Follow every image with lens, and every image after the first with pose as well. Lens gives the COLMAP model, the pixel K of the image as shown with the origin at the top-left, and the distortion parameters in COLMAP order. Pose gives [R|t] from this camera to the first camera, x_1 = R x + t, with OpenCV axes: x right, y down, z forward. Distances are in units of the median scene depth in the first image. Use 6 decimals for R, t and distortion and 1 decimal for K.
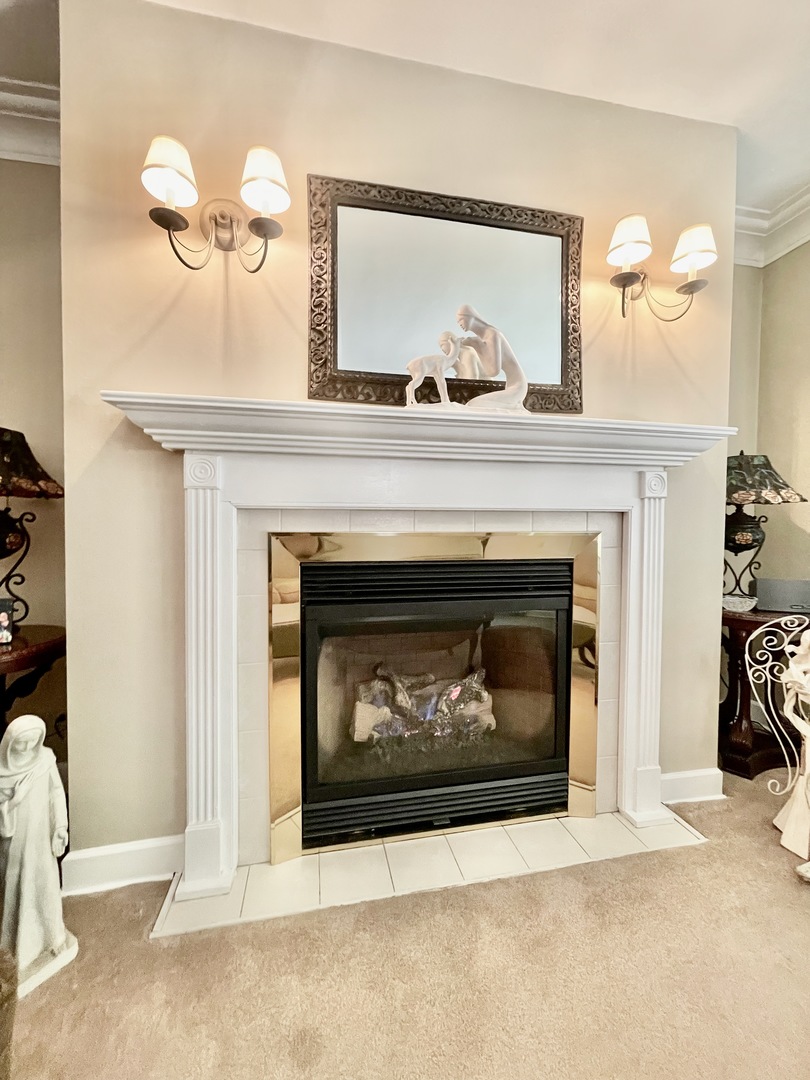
lens RADIAL K [[436.7, 0, 401.7], [0, 436.7, 539.5], [0, 0, 1]] dist [0.000892, -0.000036]
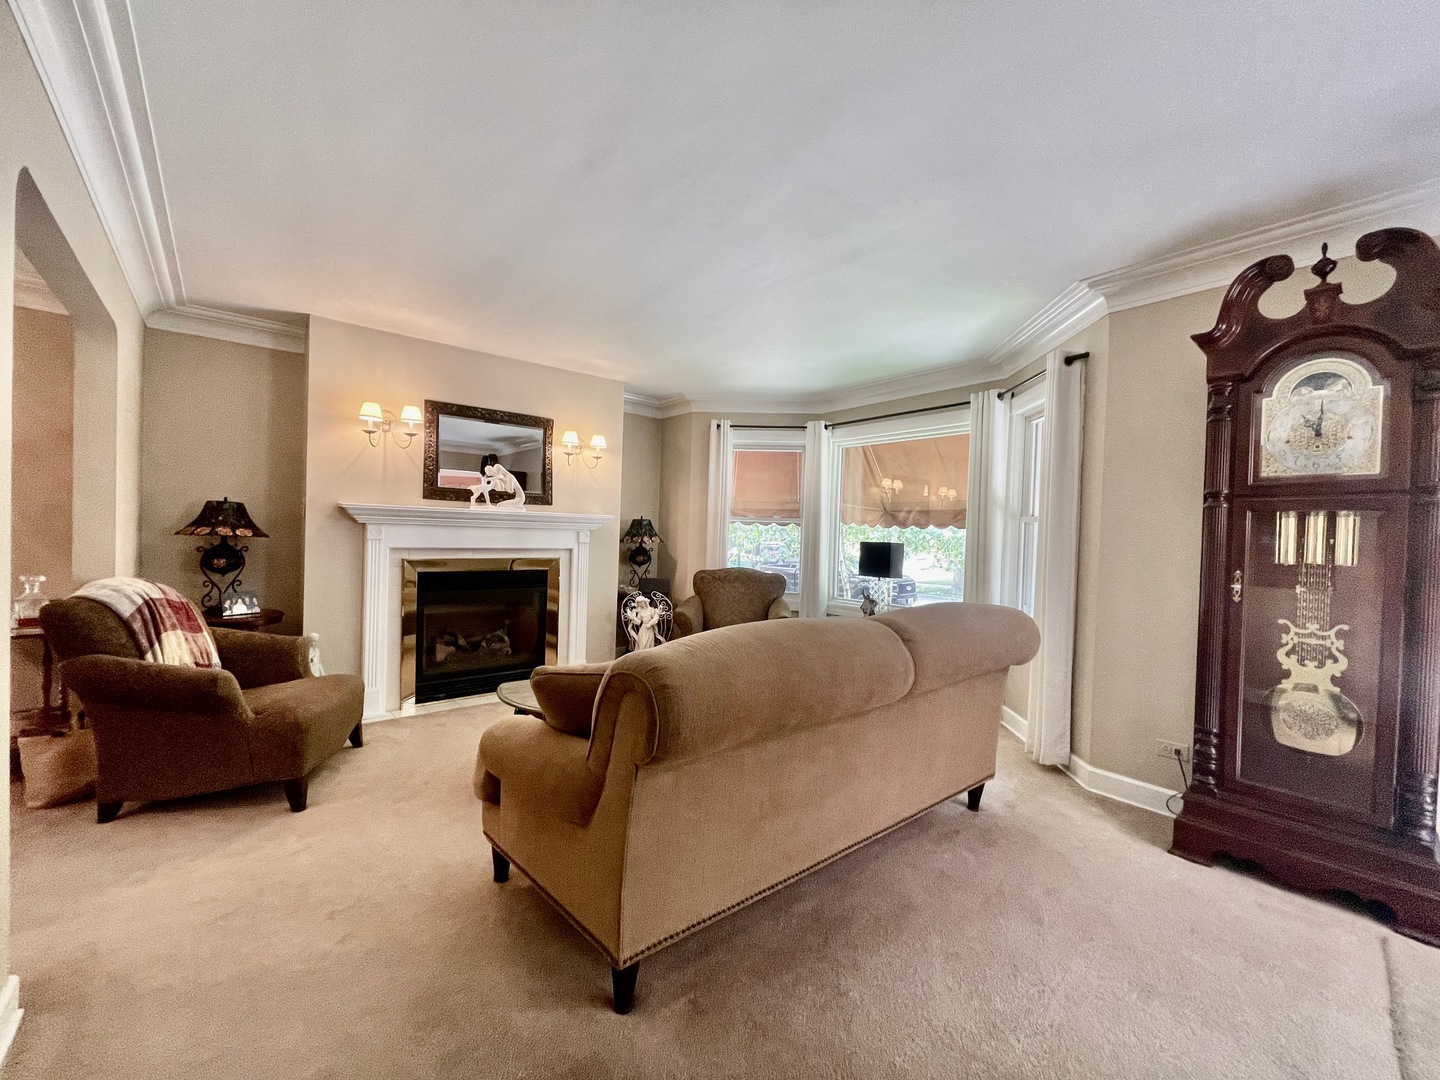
lens RADIAL K [[582.3, 0, 716.0], [0, 582.3, 539.3], [0, 0, 1]] dist [0.000892, -0.000036]
pose [[0.880776, 0.017434, 0.473212, -0.279863], [-0.015012, 0.999848, -0.008895, -0.105101], [-0.473295, 0.000731, 0.880904, -2.171118]]
